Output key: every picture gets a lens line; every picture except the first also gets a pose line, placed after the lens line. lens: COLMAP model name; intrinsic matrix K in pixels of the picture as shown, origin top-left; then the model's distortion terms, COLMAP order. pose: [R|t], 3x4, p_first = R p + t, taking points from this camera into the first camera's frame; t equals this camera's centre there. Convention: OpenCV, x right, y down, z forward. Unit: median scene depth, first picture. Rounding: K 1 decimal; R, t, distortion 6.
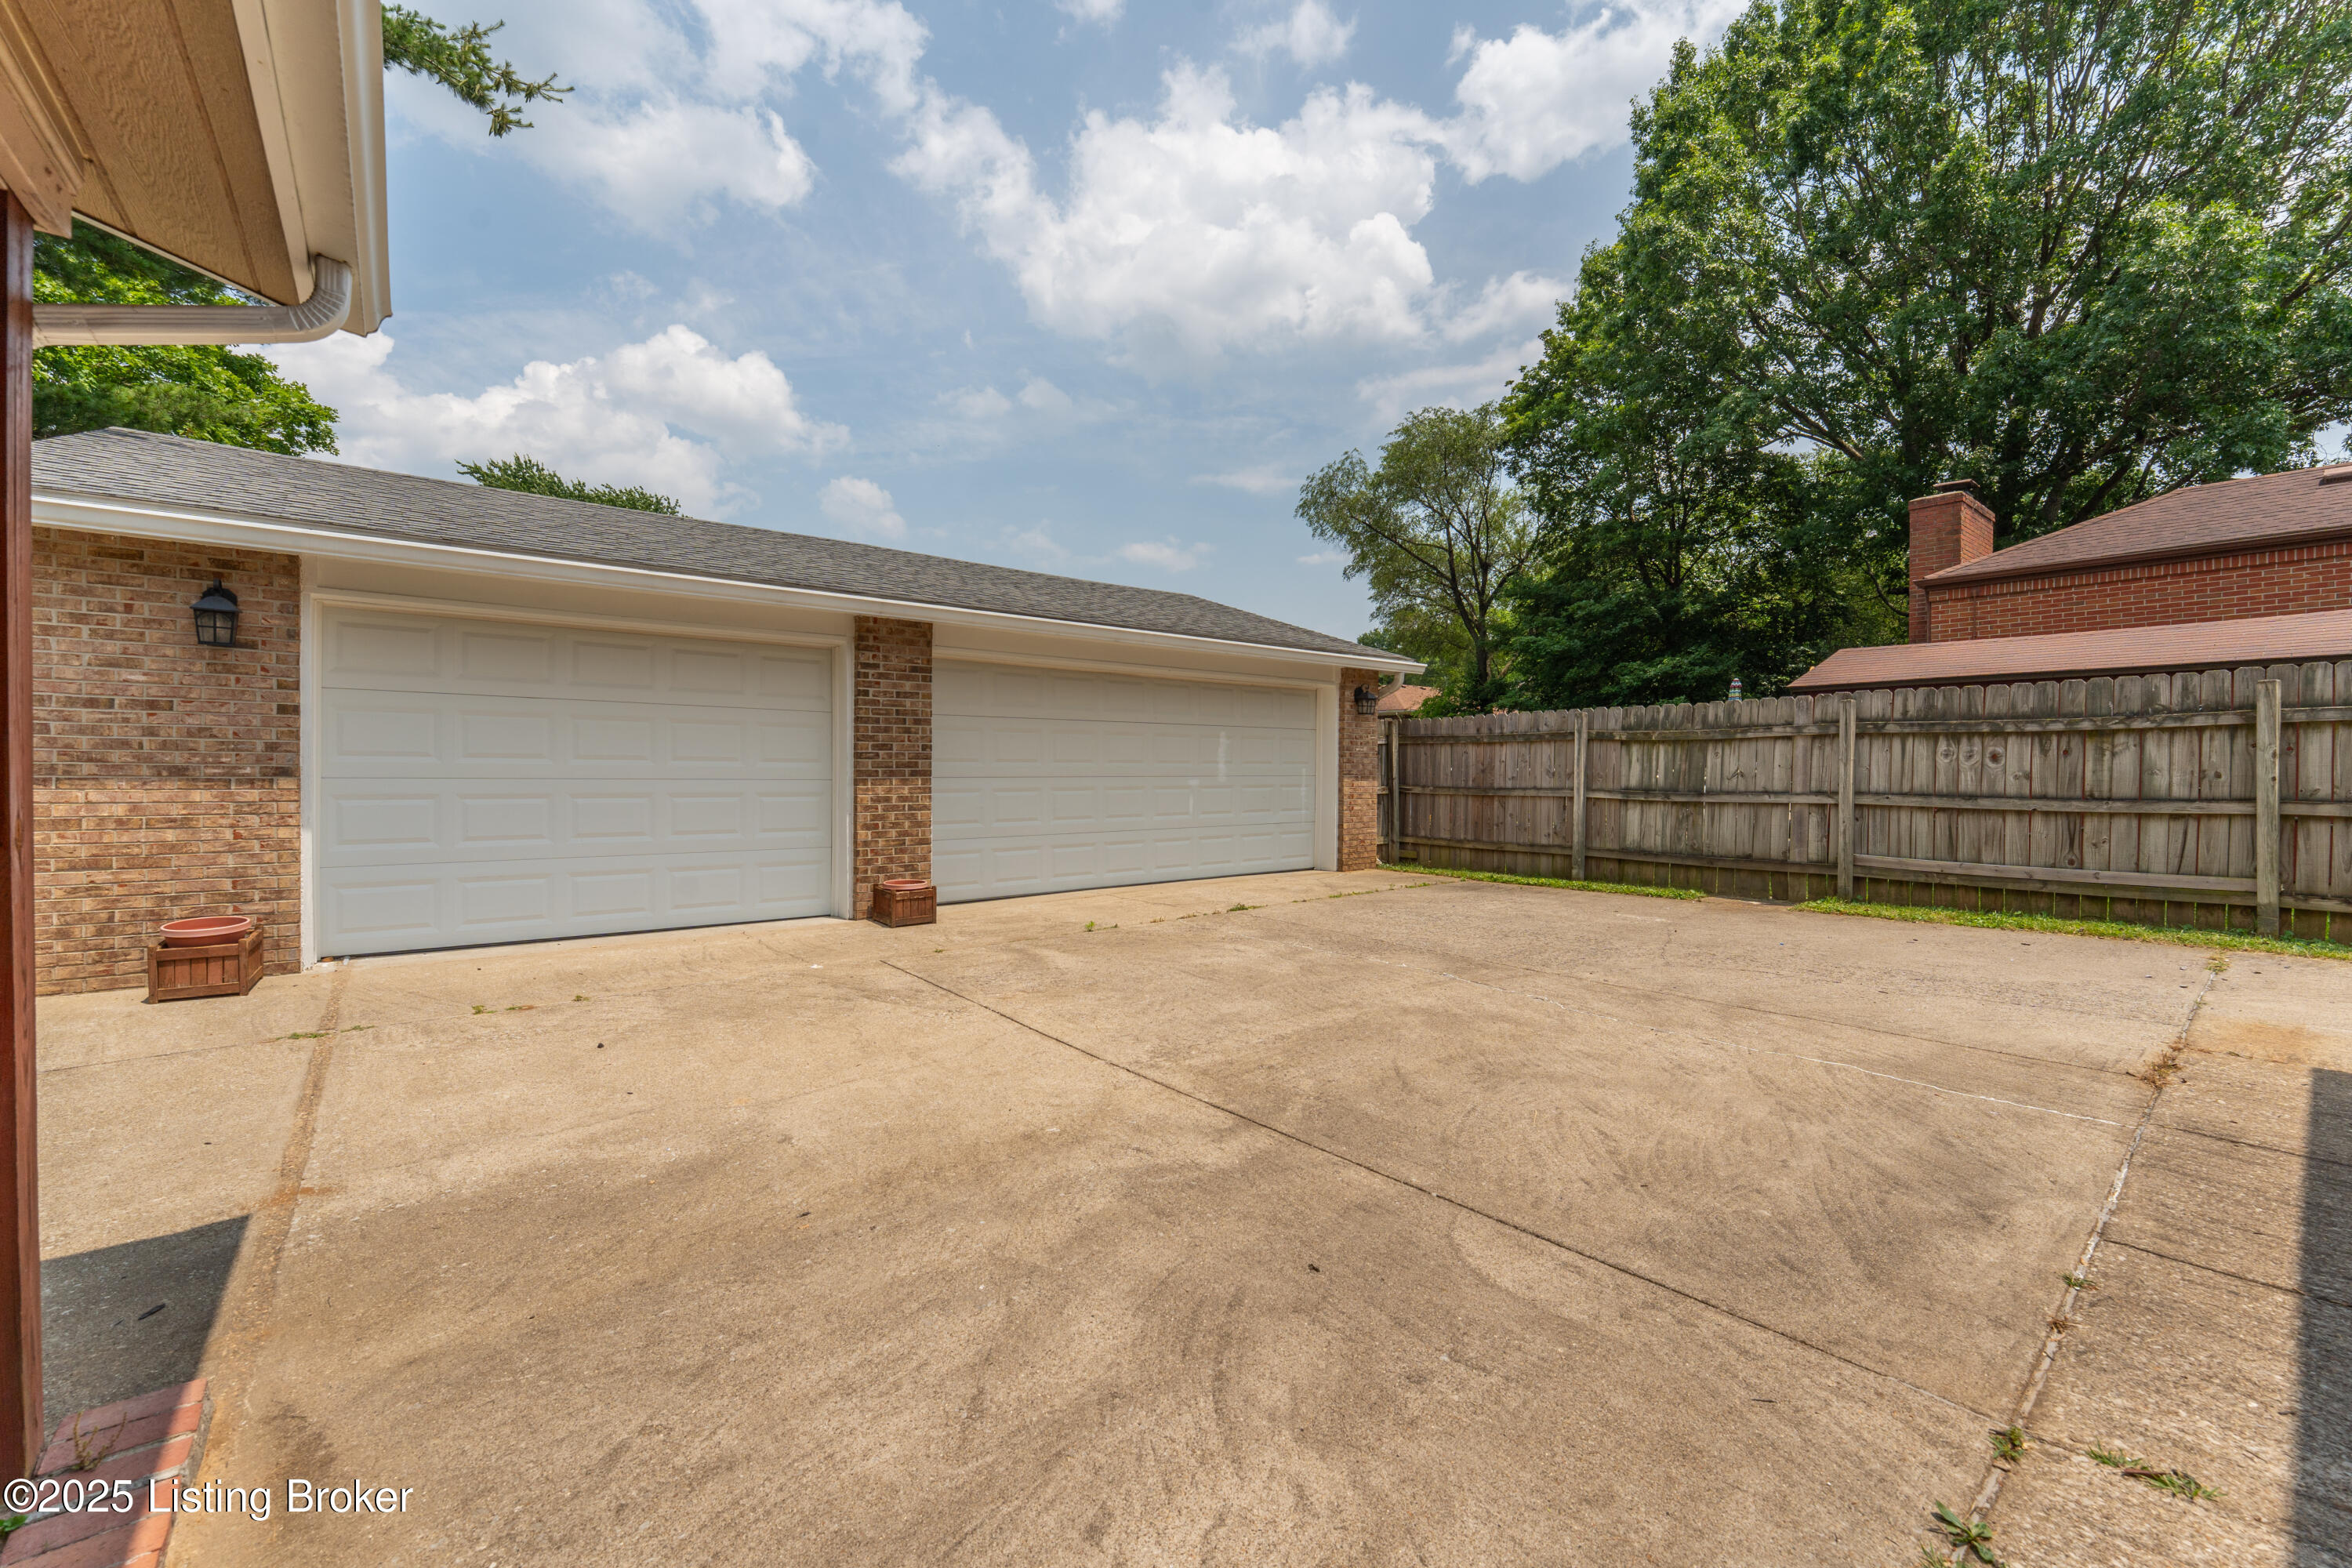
lens RADIAL K [[942.9, 0, 1183.3], [0, 942.9, 783.7], [0, 0, 1]] dist [-0.002640, 0.000189]
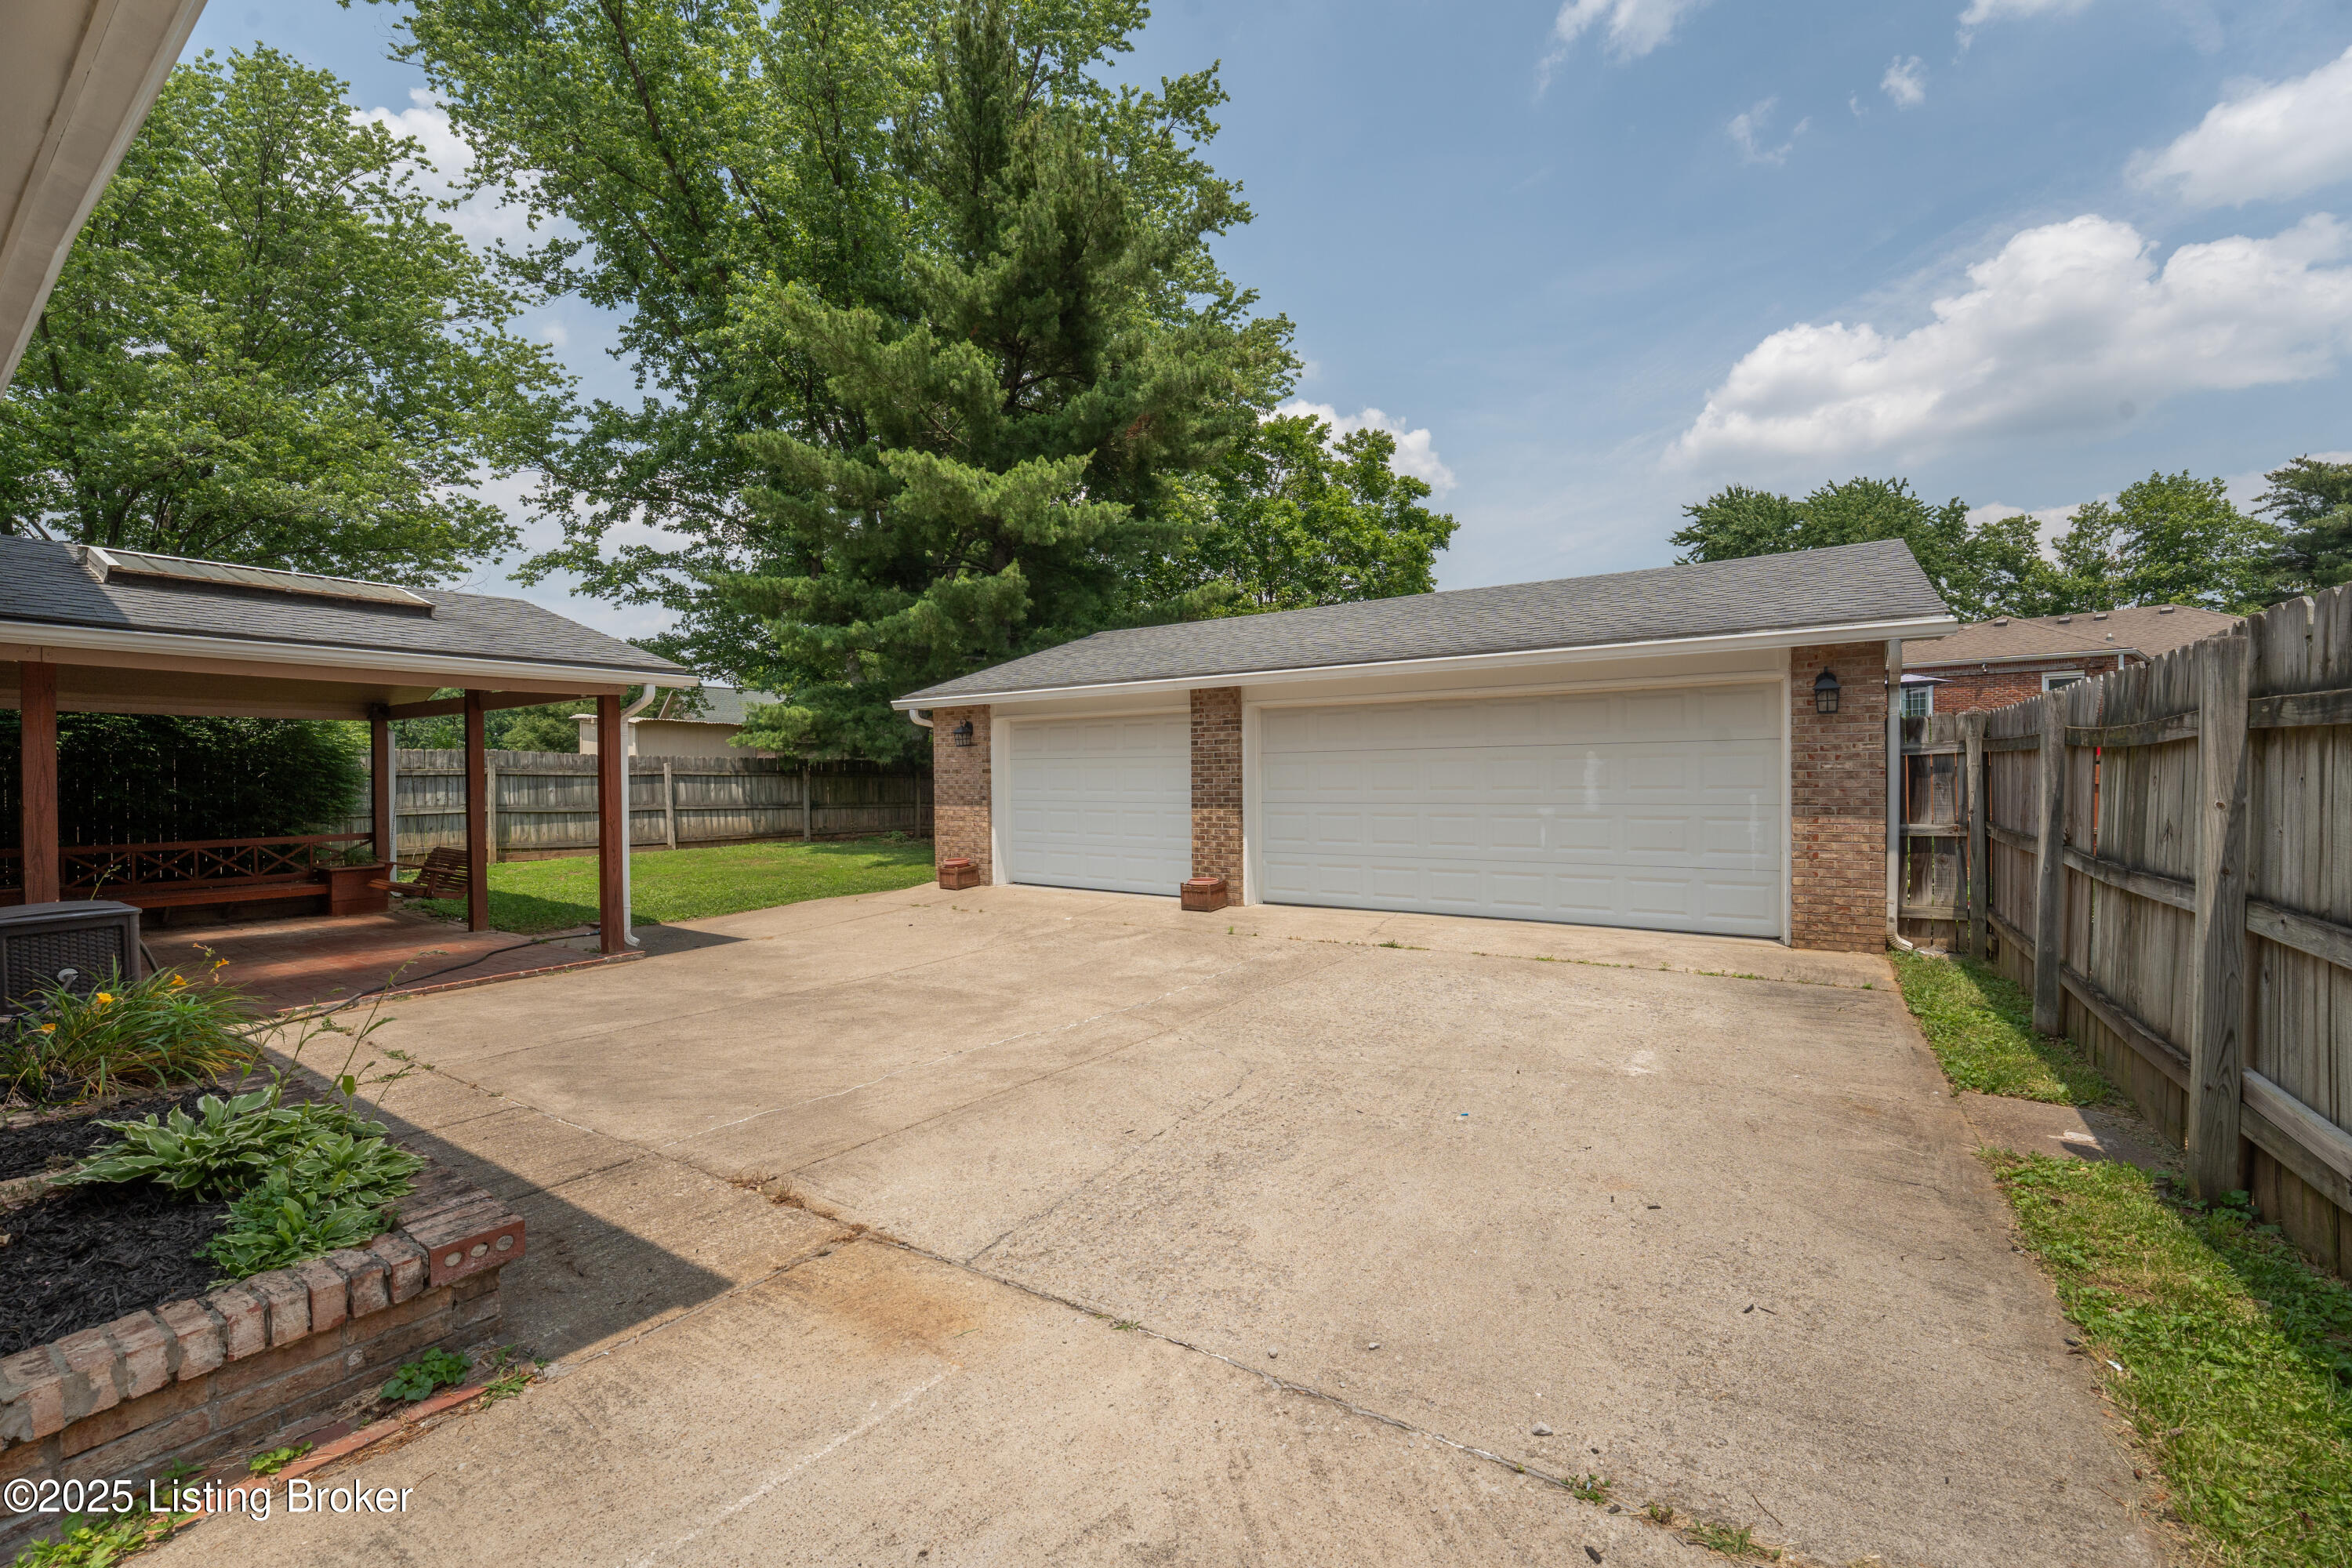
lens RADIAL K [[947.8, 0, 1177.3], [0, 947.8, 776.9], [0, 0, 1]] dist [-0.014529, -0.000061]
pose [[0.283530, -0.005856, -0.958945, 1.030856], [-0.001204, 0.999978, -0.006463, -0.036709], [0.958963, 0.002987, 0.283517, 0.578248]]
